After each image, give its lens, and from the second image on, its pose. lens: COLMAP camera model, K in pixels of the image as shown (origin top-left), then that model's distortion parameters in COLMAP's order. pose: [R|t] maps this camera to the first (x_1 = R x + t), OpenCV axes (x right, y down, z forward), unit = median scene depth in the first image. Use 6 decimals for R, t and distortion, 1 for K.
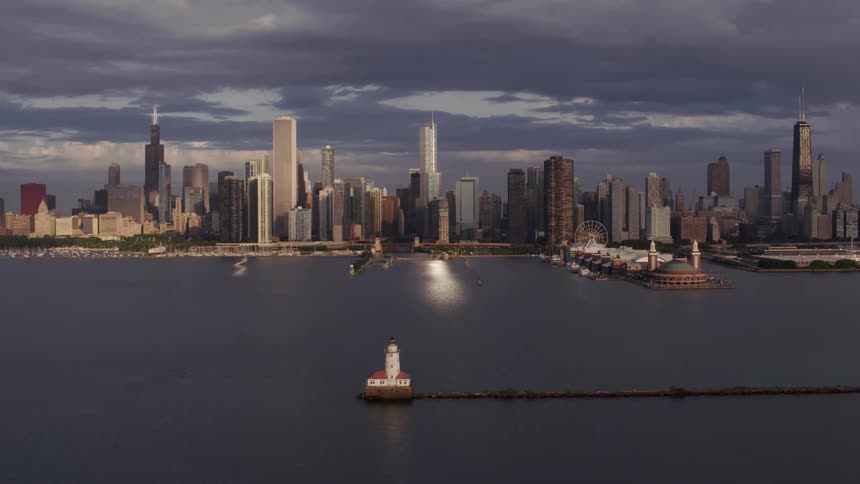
lens RADIAL K [[1103.5, 0, 430.0], [0, 1103.5, 242.0], [0, 0, 1]] dist [-0.241295, 0.279328]
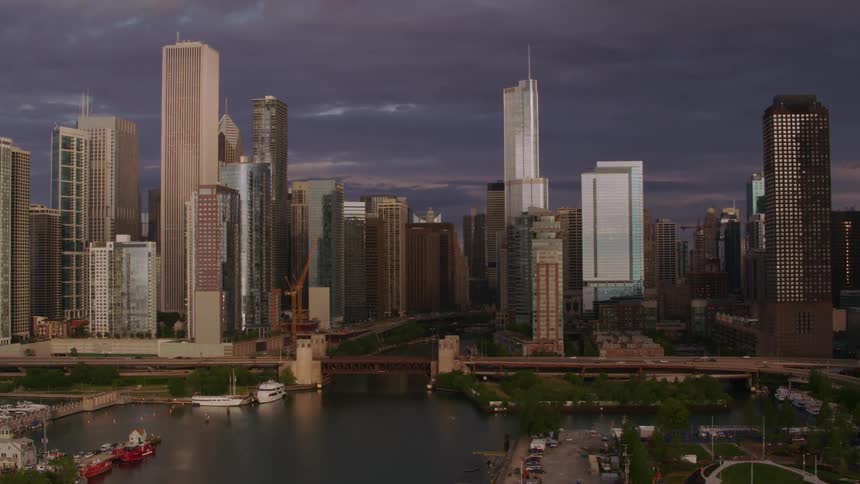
lens RADIAL K [[1103.5, 0, 430.0], [0, 1103.5, 242.0], [0, 0, 1]] dist [-0.241295, 0.279328]
pose [[0.994465, -0.005563, -0.104925, 0.011200], [0.000319, 0.998753, -0.049932, -0.012569], [0.105072, 0.049622, 0.993226, 0.640711]]
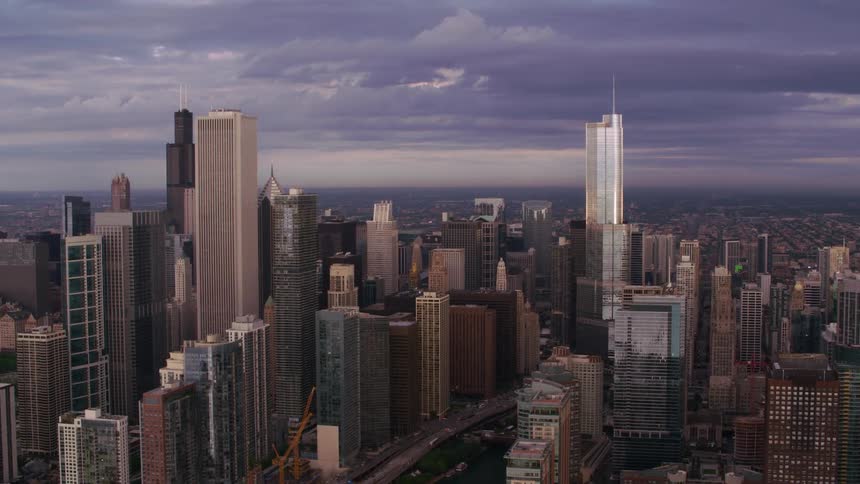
lens RADIAL K [[1103.5, 0, 430.0], [0, 1103.5, 242.0], [0, 0, 1]] dist [-0.241295, 0.279328]
pose [[0.968775, 0.014392, -0.247524, 0.052007], [-0.006173, 0.999404, 0.033951, -0.088153], [0.247865, -0.031363, 0.968287, 0.684084]]
